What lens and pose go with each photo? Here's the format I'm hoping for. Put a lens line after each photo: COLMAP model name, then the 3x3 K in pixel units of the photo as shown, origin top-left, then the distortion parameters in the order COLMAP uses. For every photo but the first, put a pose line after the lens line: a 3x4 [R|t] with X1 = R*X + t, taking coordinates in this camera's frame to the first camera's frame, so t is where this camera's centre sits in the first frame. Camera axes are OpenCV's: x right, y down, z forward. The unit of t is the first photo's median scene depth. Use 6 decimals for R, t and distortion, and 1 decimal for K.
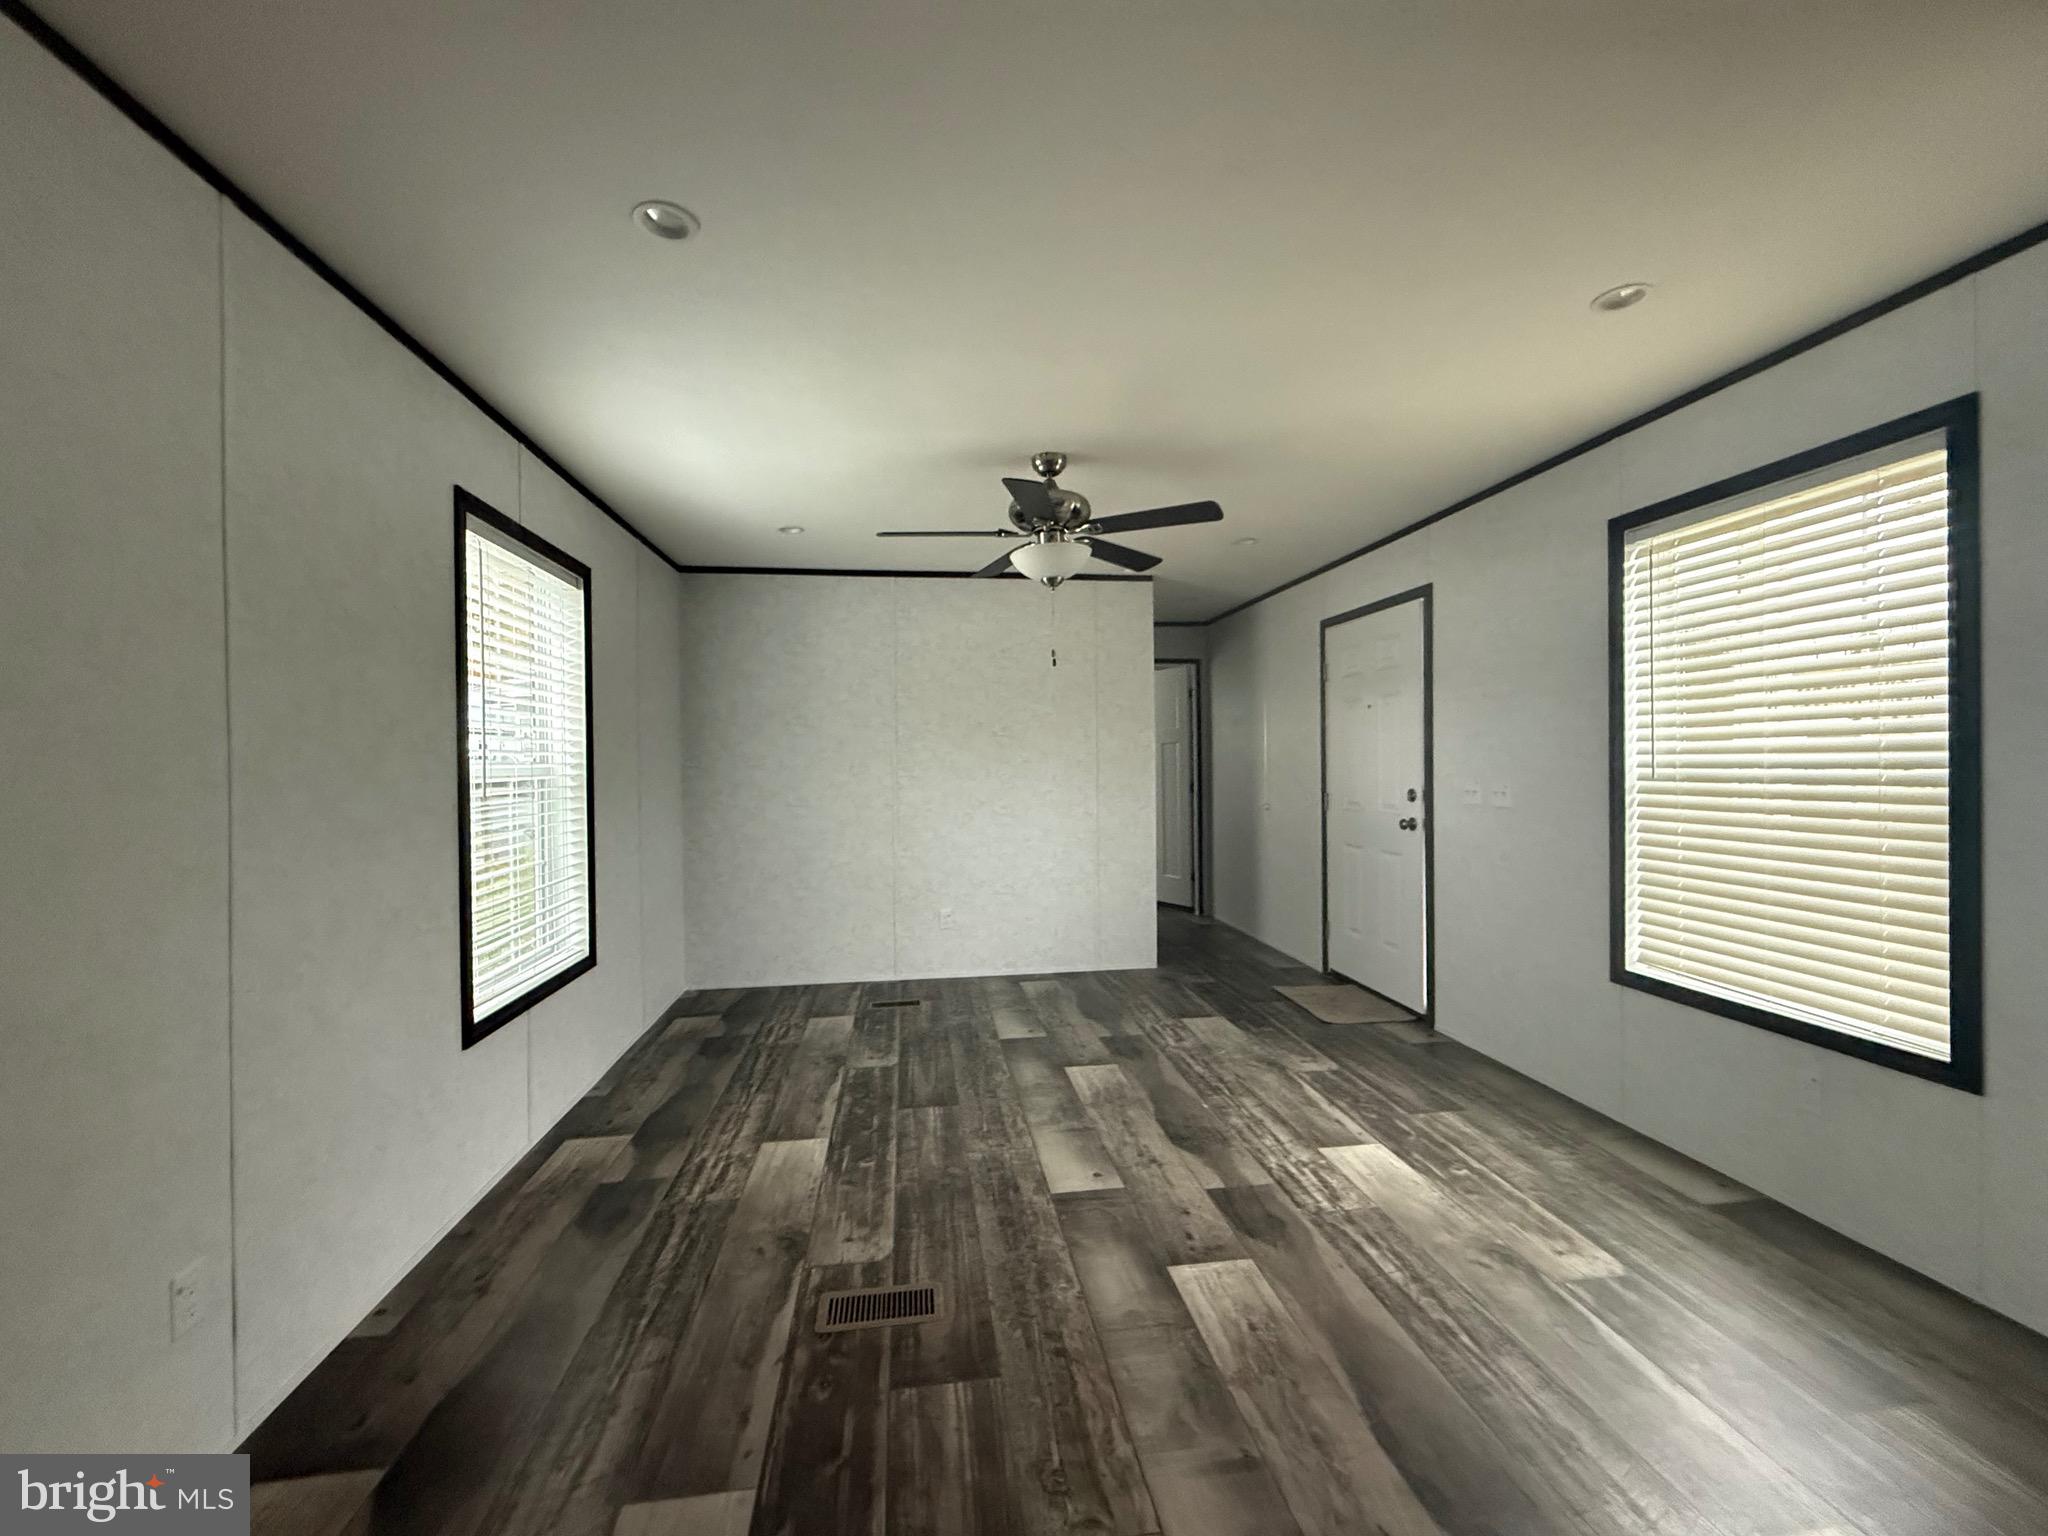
lens RADIAL K [[815.2, 0, 1017.7], [0, 815.2, 766.7], [0, 0, 1]] dist [-0.000985, 0.000210]
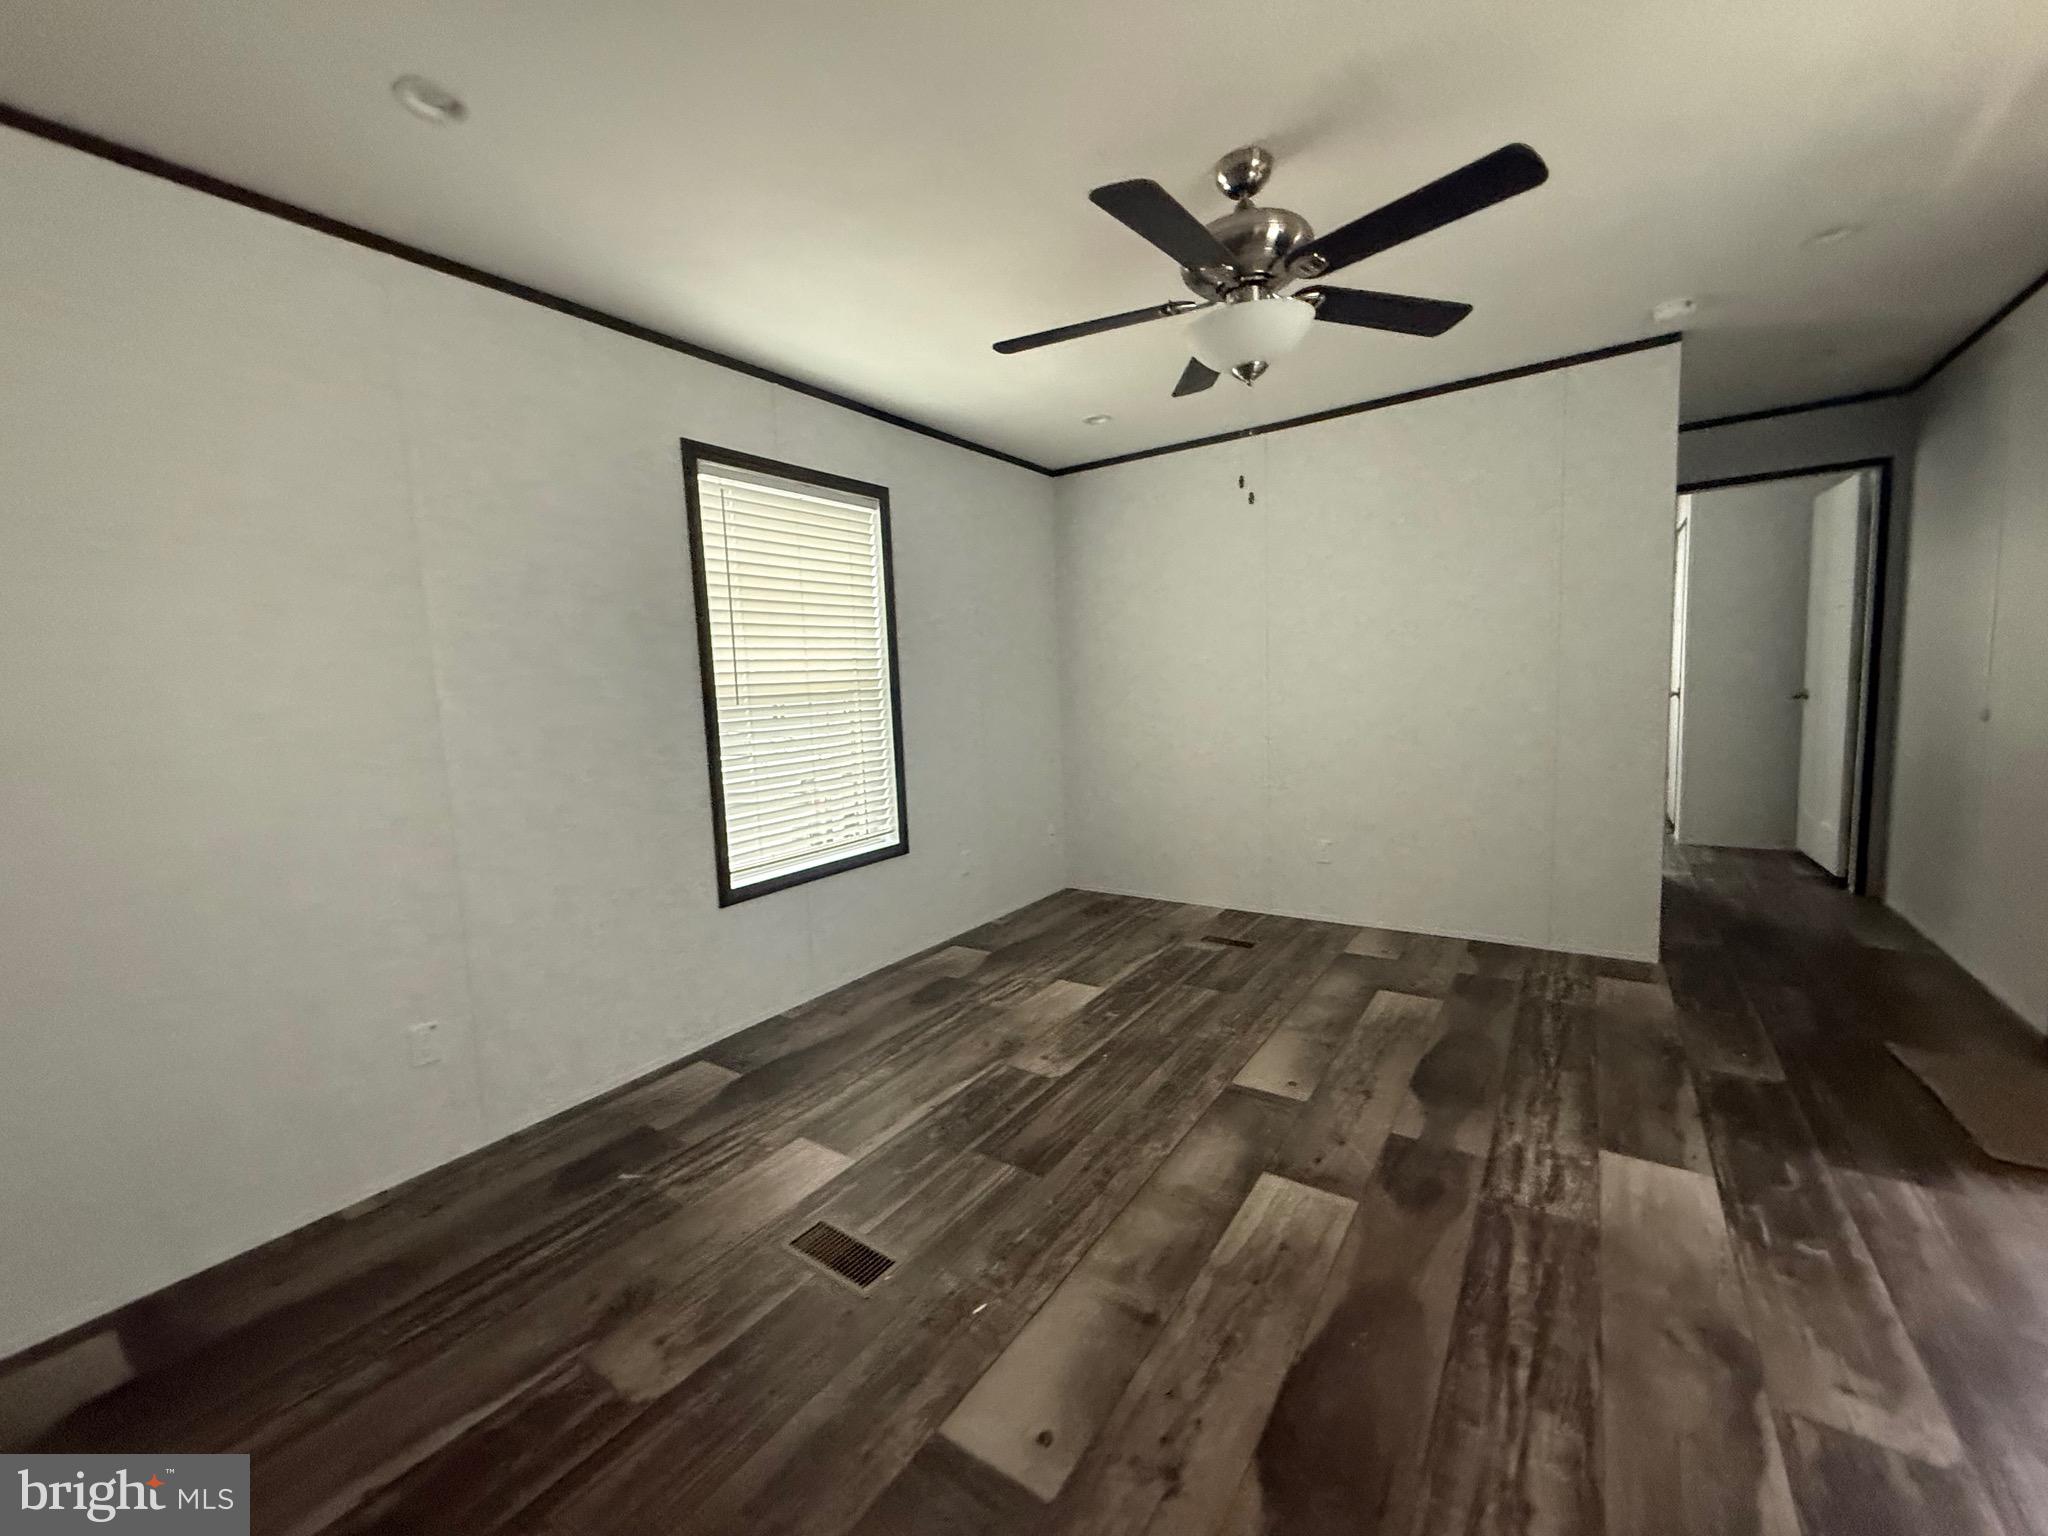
lens RADIAL K [[815.2, 0, 1017.4], [0, 815.2, 754.3], [0, 0, 1]] dist [-0.000985, 0.000210]
pose [[0.736259, 0.043362, -0.675309, 0.478446], [0.027346, 0.995223, 0.093718, 0.008729], [0.676147, -0.087468, 0.731557, 0.096390]]
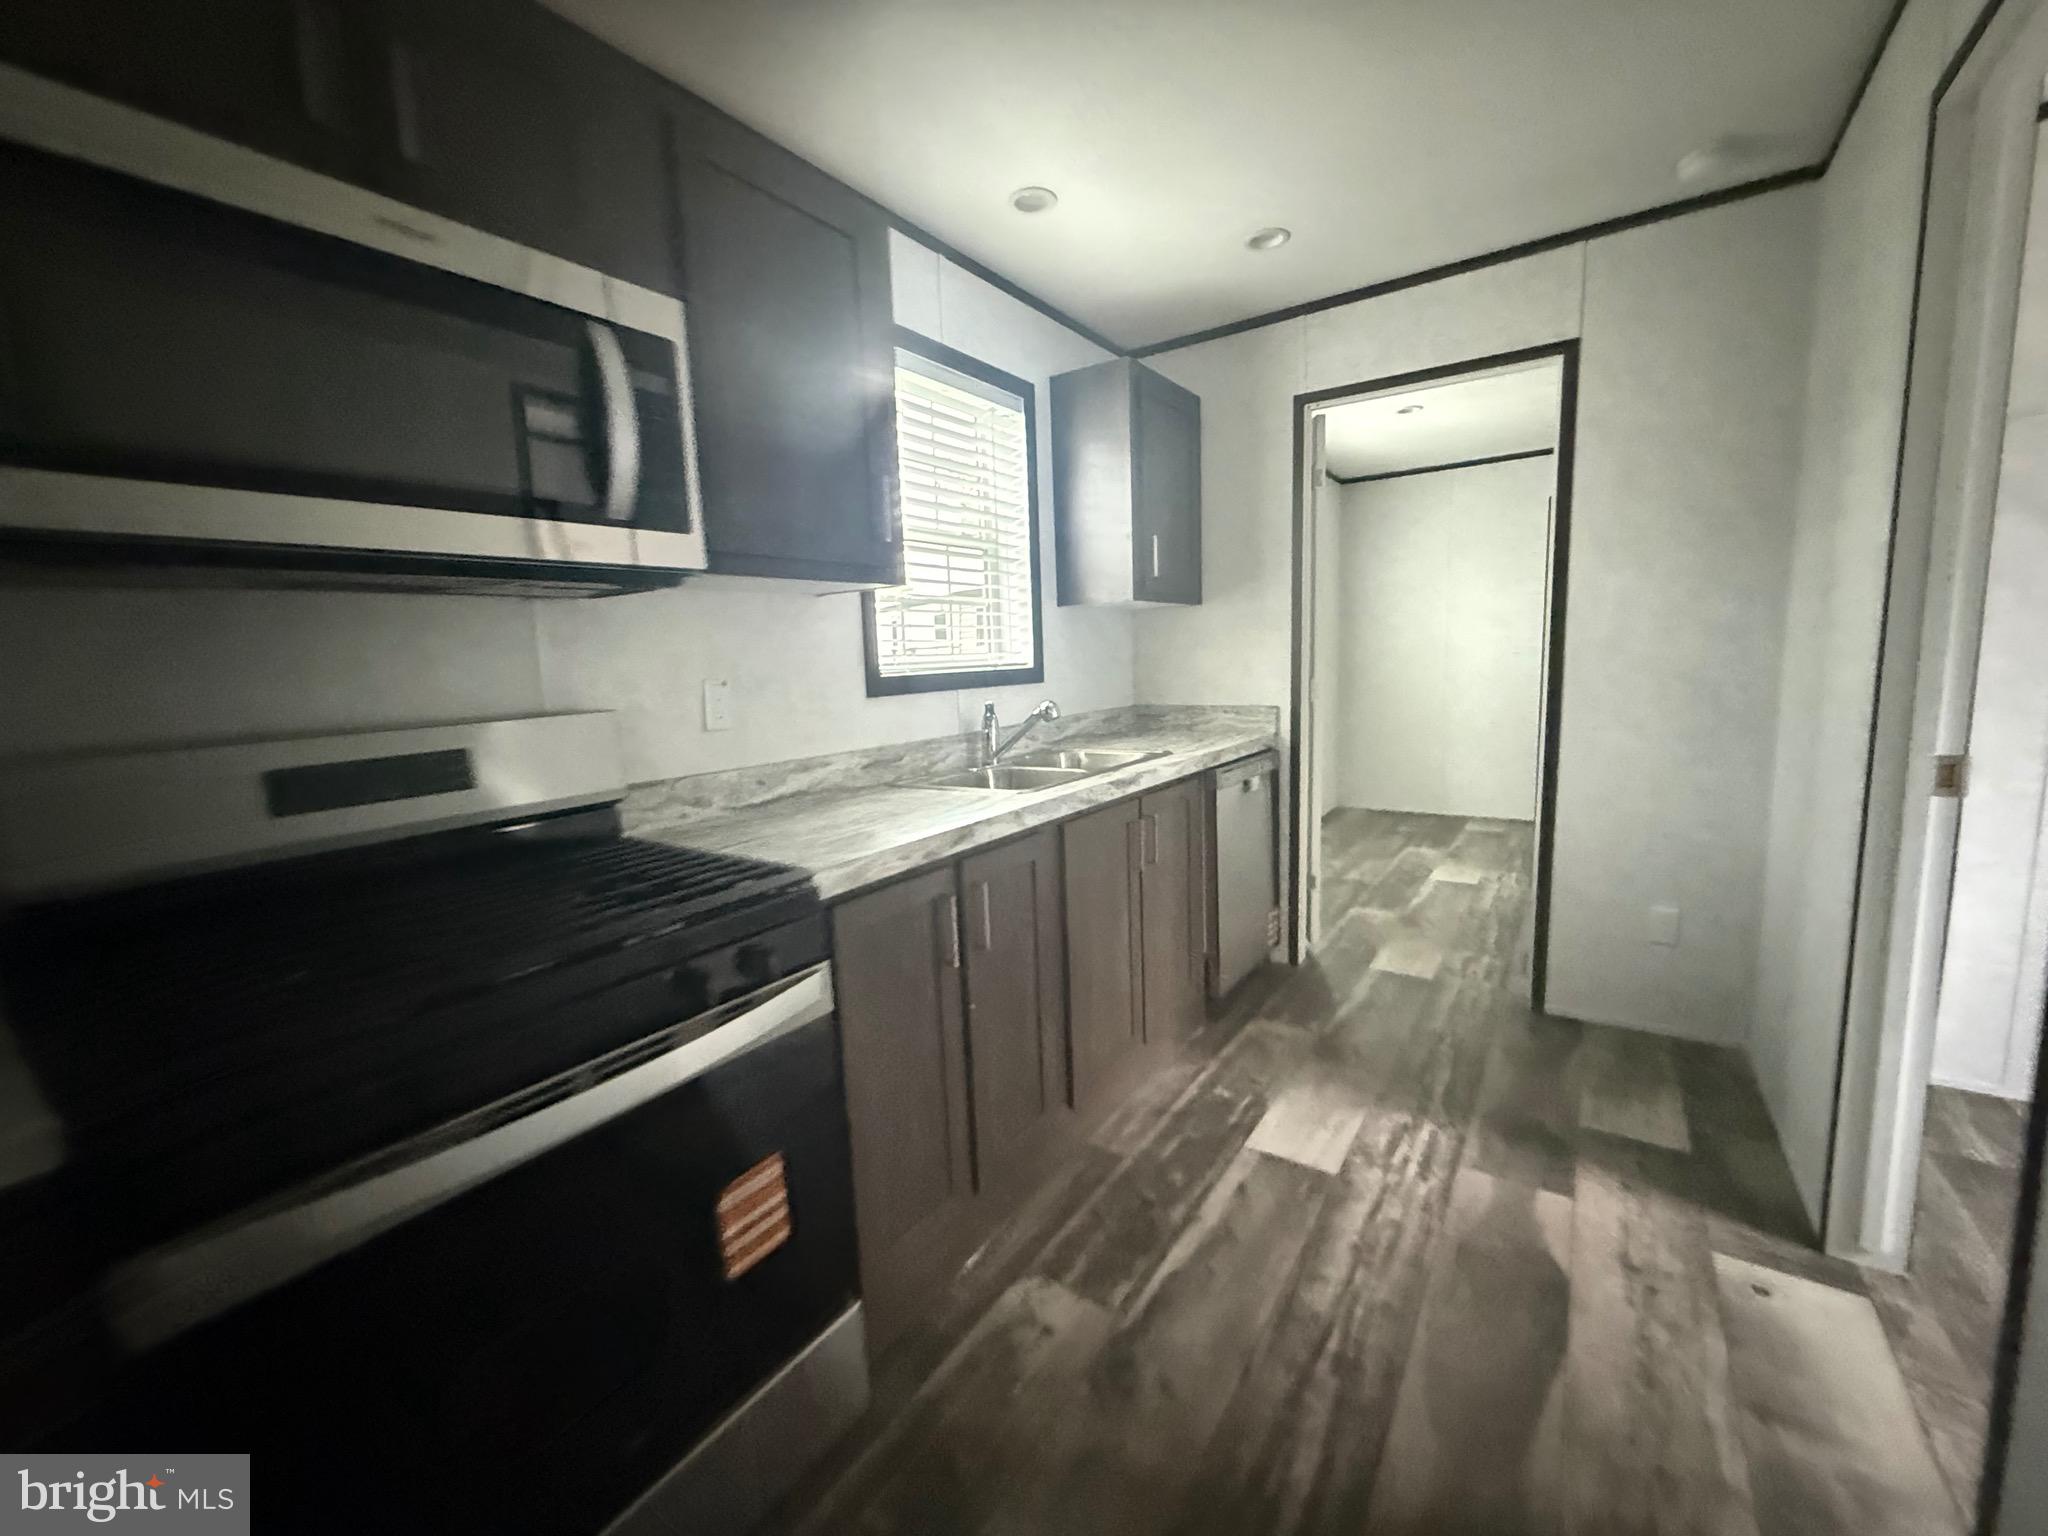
lens RADIAL K [[815.2, 0, 1015.6], [0, 815.2, 780.4], [0, 0, 1]] dist [-0.000985, 0.000210]
pose [[-0.731578, -0.071483, 0.677999, 0.185881], [0.052470, 0.985635, 0.160535, 0.000449], [-0.679735, 0.153018, -0.717318, 1.176399]]
